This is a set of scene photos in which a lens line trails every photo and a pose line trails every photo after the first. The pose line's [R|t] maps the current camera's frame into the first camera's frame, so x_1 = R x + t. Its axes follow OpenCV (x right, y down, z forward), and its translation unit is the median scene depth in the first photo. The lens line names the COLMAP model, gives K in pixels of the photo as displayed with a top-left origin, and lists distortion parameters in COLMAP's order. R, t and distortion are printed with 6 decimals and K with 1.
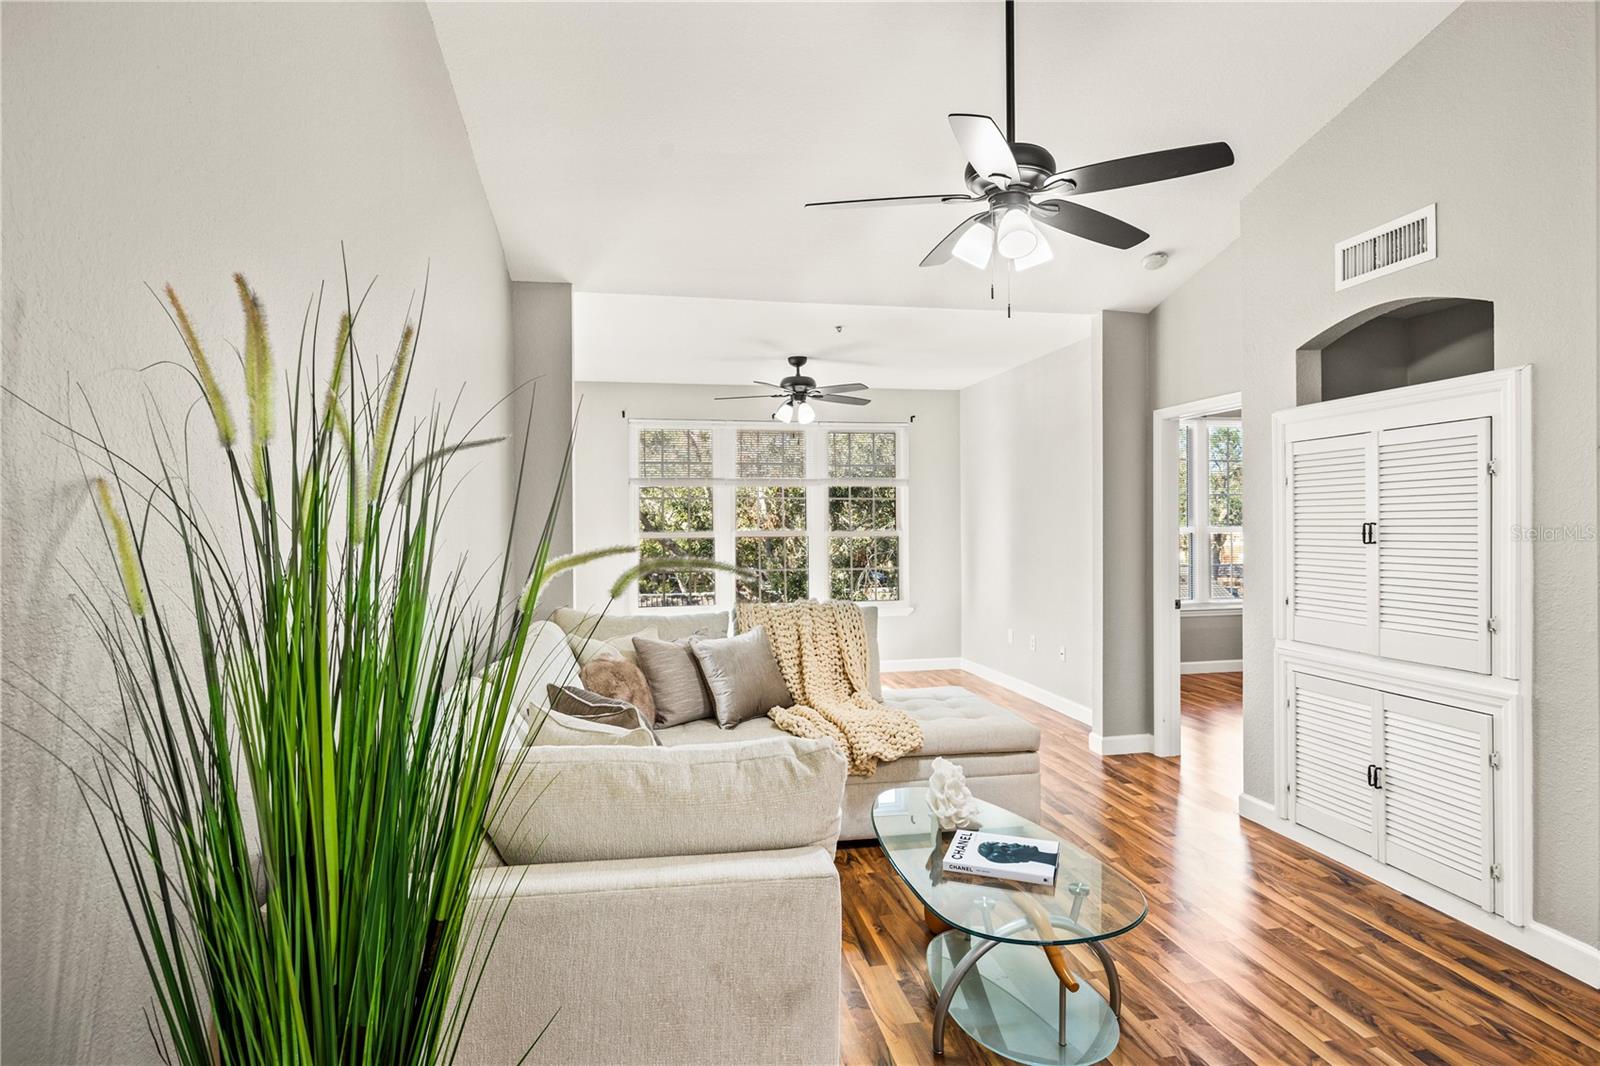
lens RADIAL K [[853.4, 0, 800.4], [0, 853.4, 528.1], [0, 0, 1]] dist [0.003864, 0.000601]
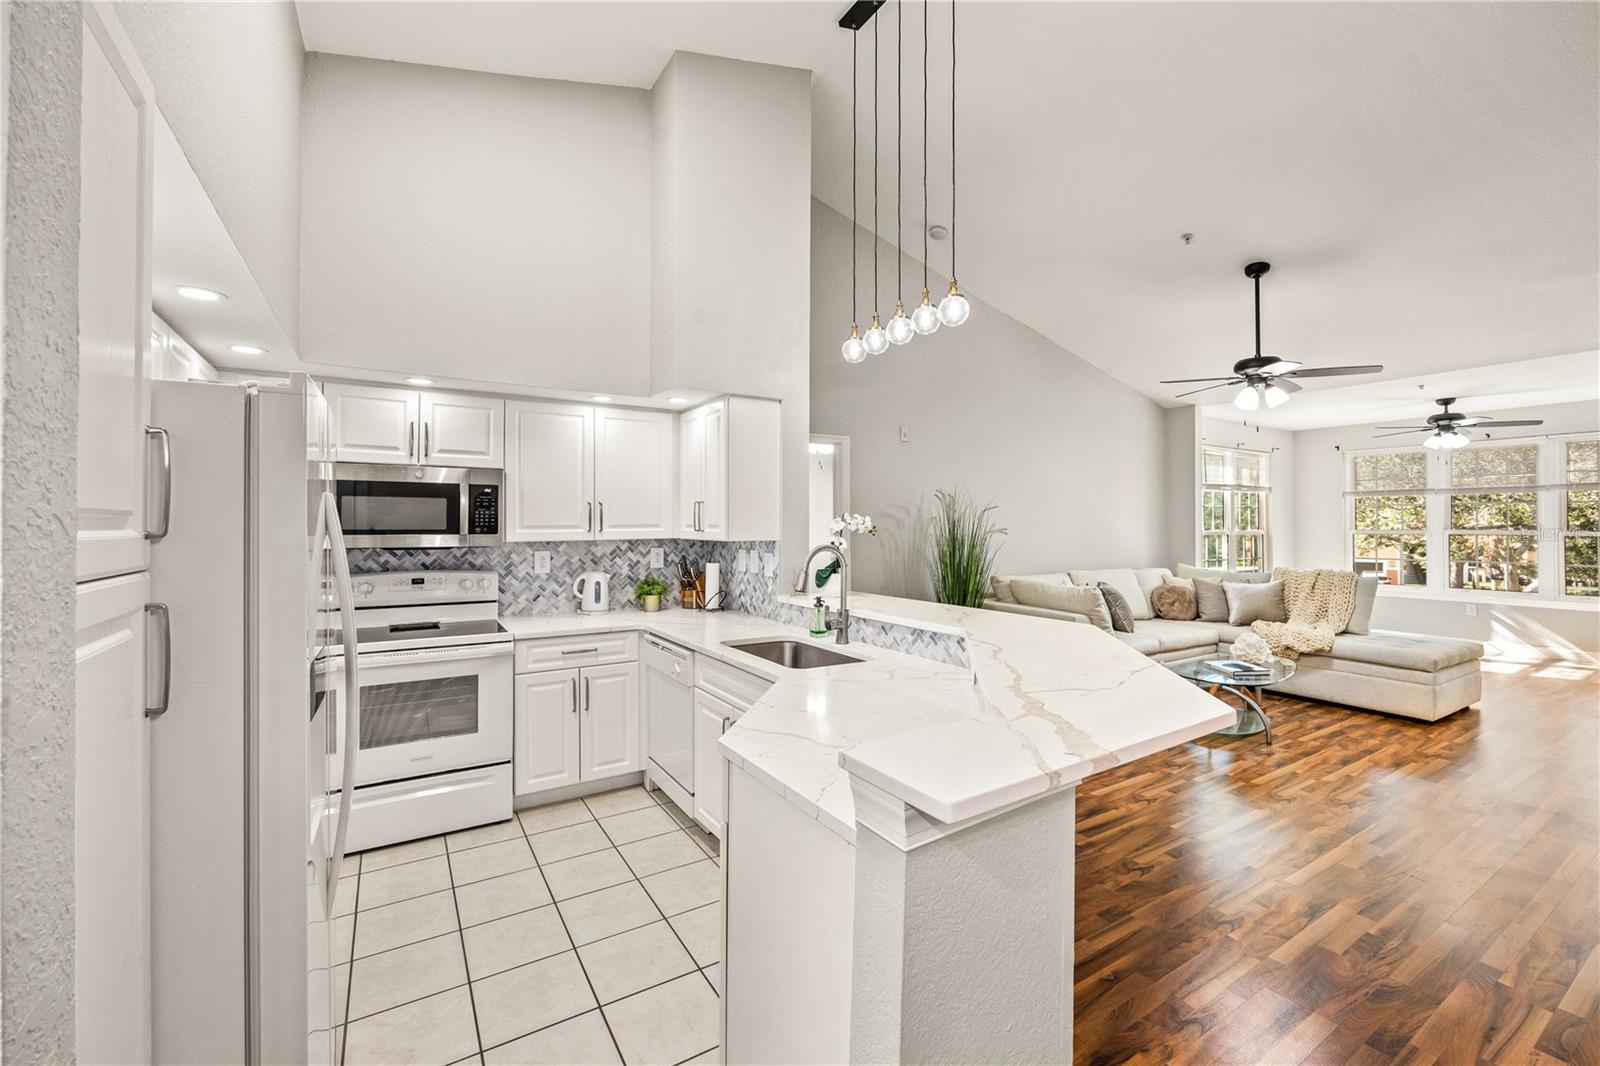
lens RADIAL K [[652.6, 0, 778.9], [0, 652.6, 521.1], [0, 0, 1]] dist [0.002886, -0.001325]
pose [[0.337266, 0.003425, -0.941403, 0.959385], [-0.008813, 0.999961, 0.000480, -0.002852], [0.941368, 0.008135, 0.337283, -0.498453]]
